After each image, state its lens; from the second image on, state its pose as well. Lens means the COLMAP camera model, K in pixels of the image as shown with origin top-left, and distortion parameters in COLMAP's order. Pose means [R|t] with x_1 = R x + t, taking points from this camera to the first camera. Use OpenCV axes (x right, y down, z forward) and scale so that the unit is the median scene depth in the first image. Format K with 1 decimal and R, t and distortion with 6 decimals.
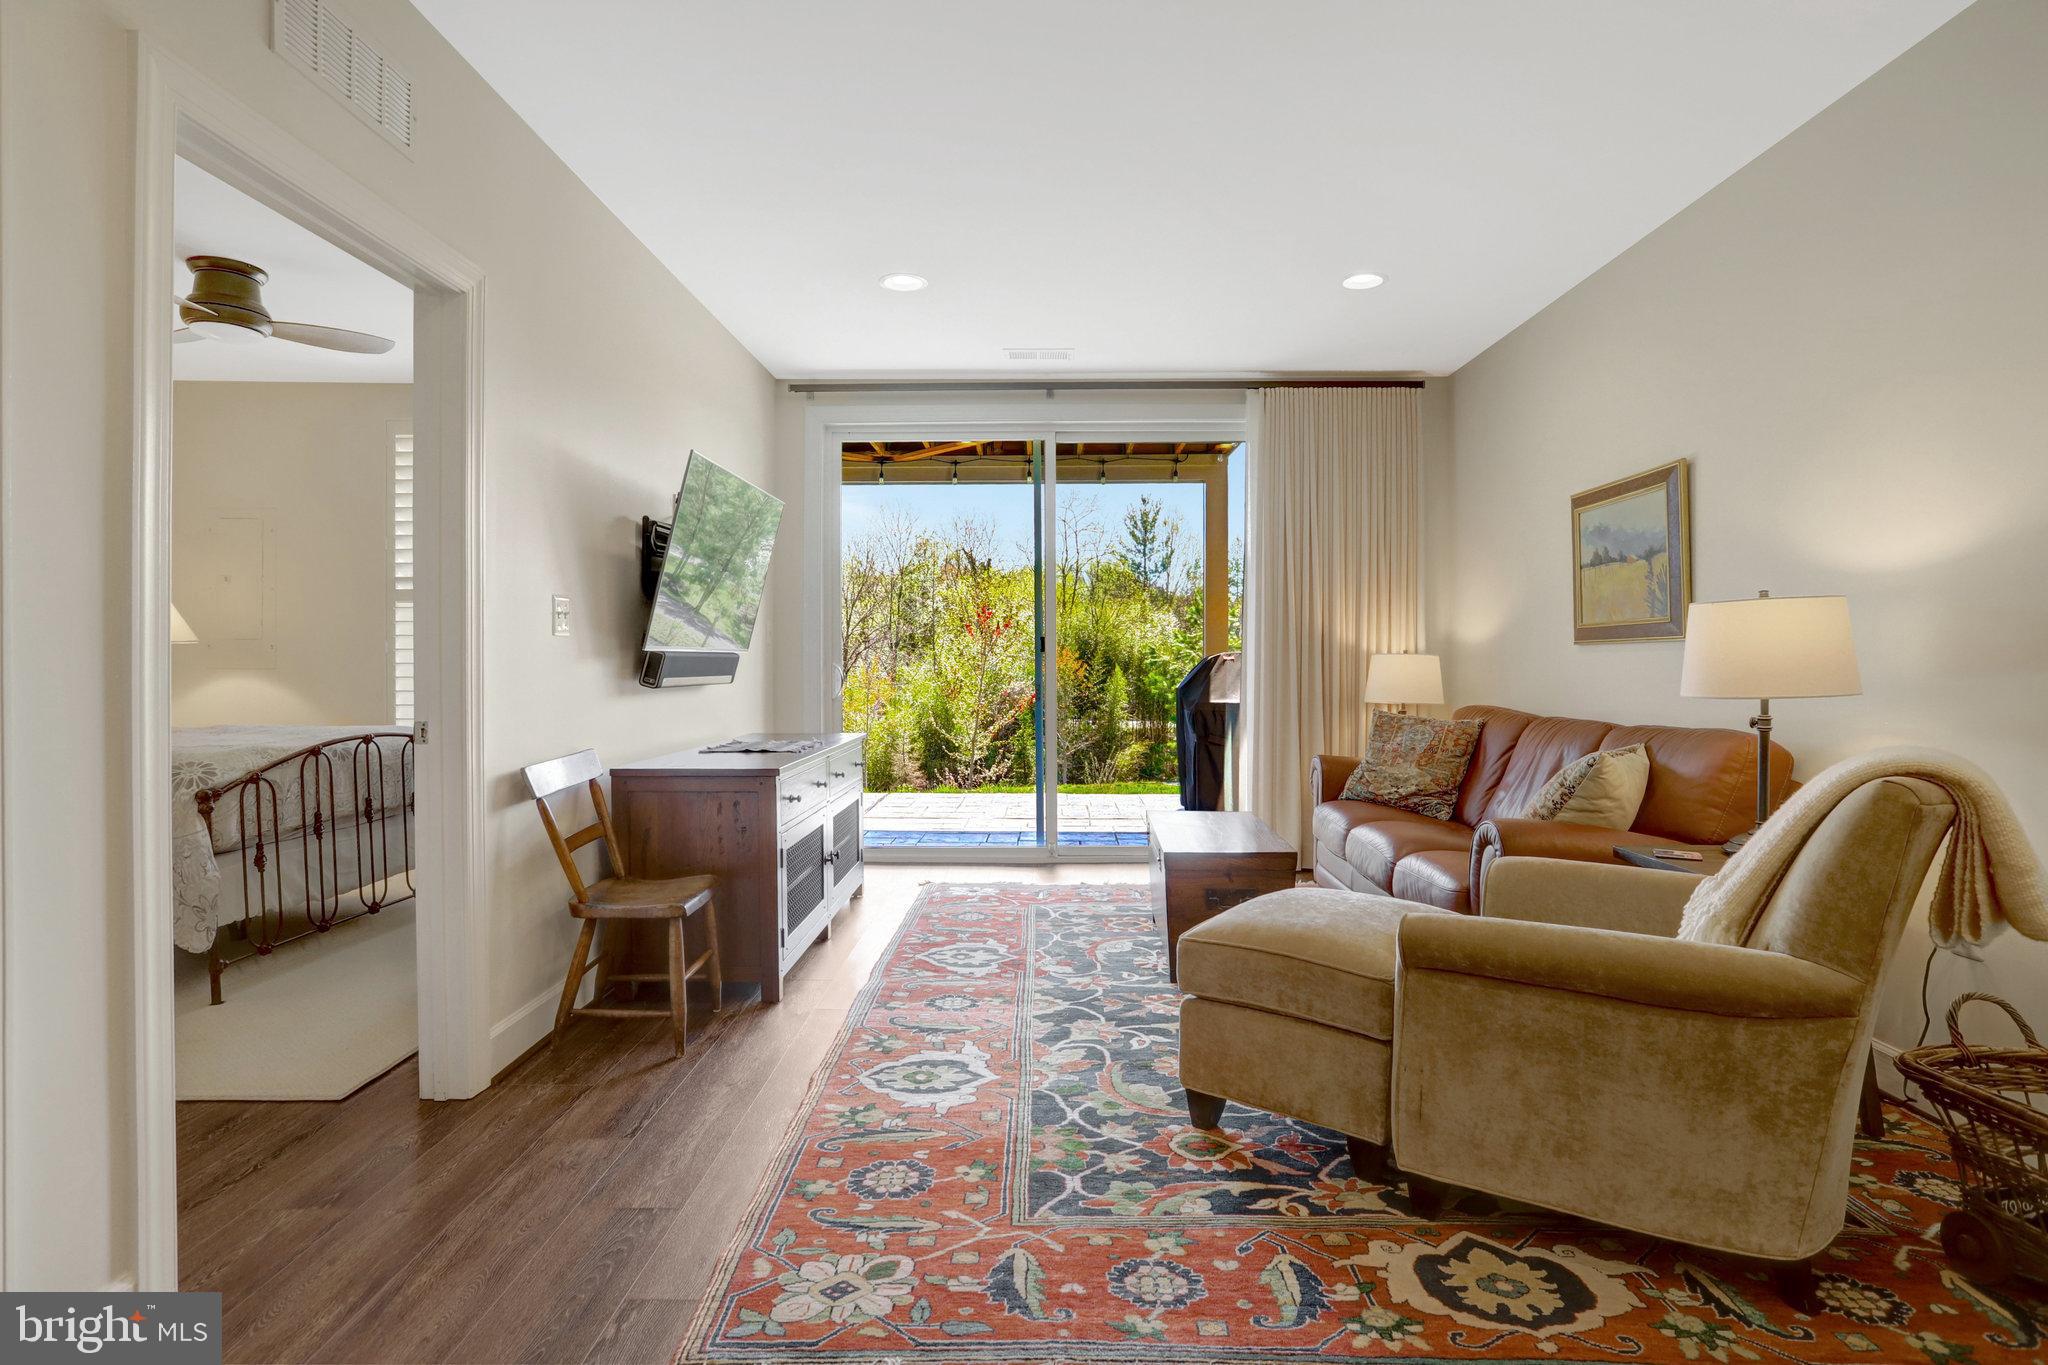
lens RADIAL K [[1030.7, 0, 1039.4], [0, 1030.7, 636.1], [0, 0, 1]] dist [-0.062948, 0.034000]
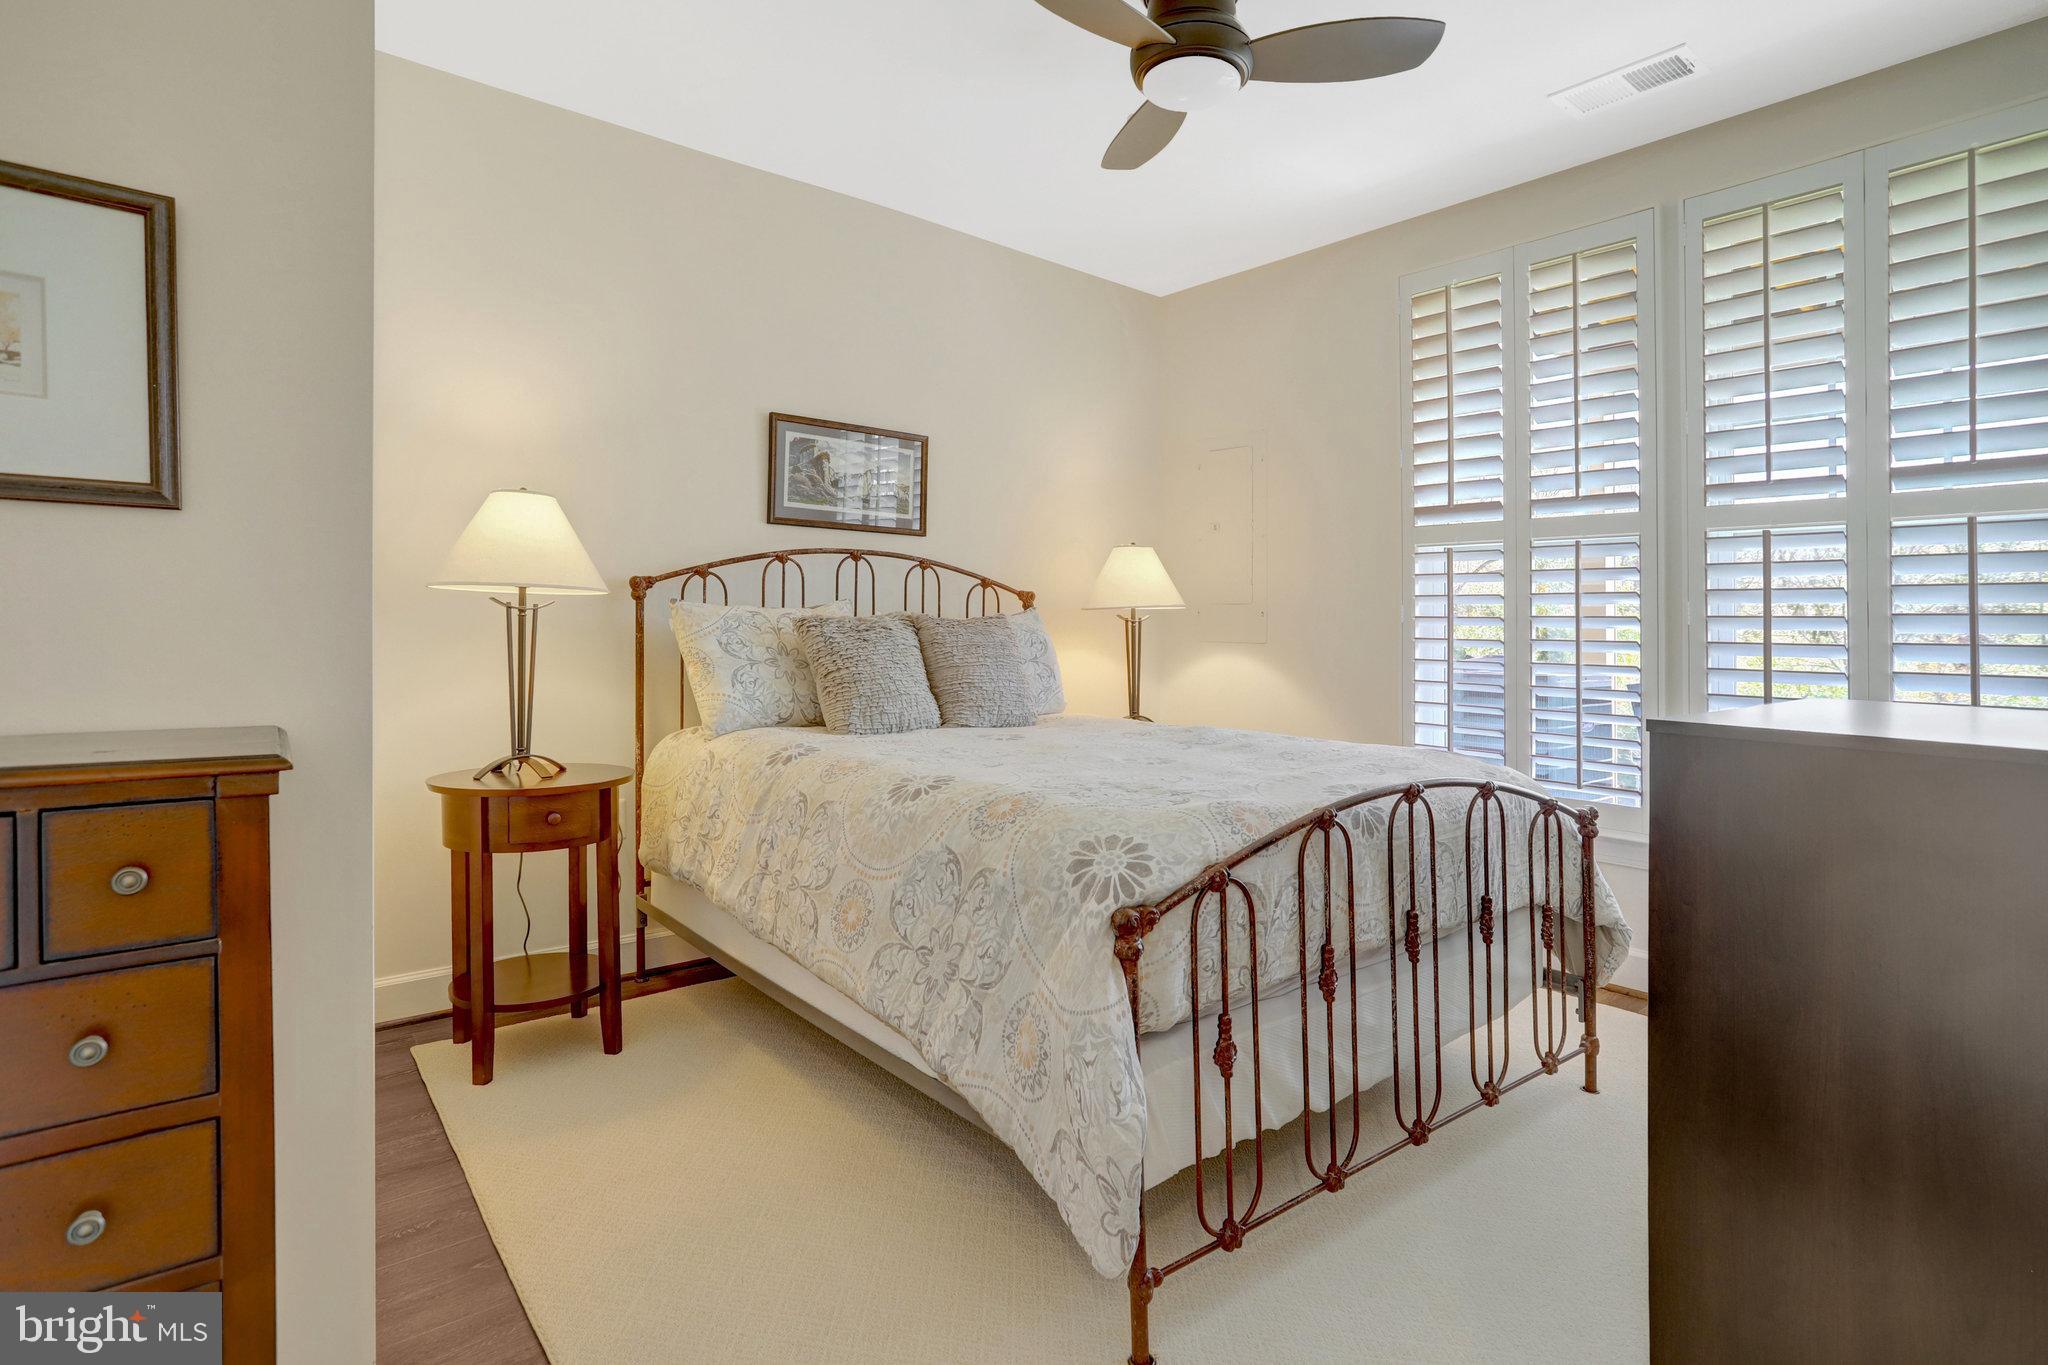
lens RADIAL K [[1030.7, 0, 1039.4], [0, 1030.7, 636.1], [0, 0, 1]] dist [-0.062948, 0.034000]
pose [[0.642293, 0.017550, -0.766259, -0.445853], [0.003891, 0.999650, 0.026157, 0.011661], [0.766450, -0.019782, 0.642000, 0.598981]]
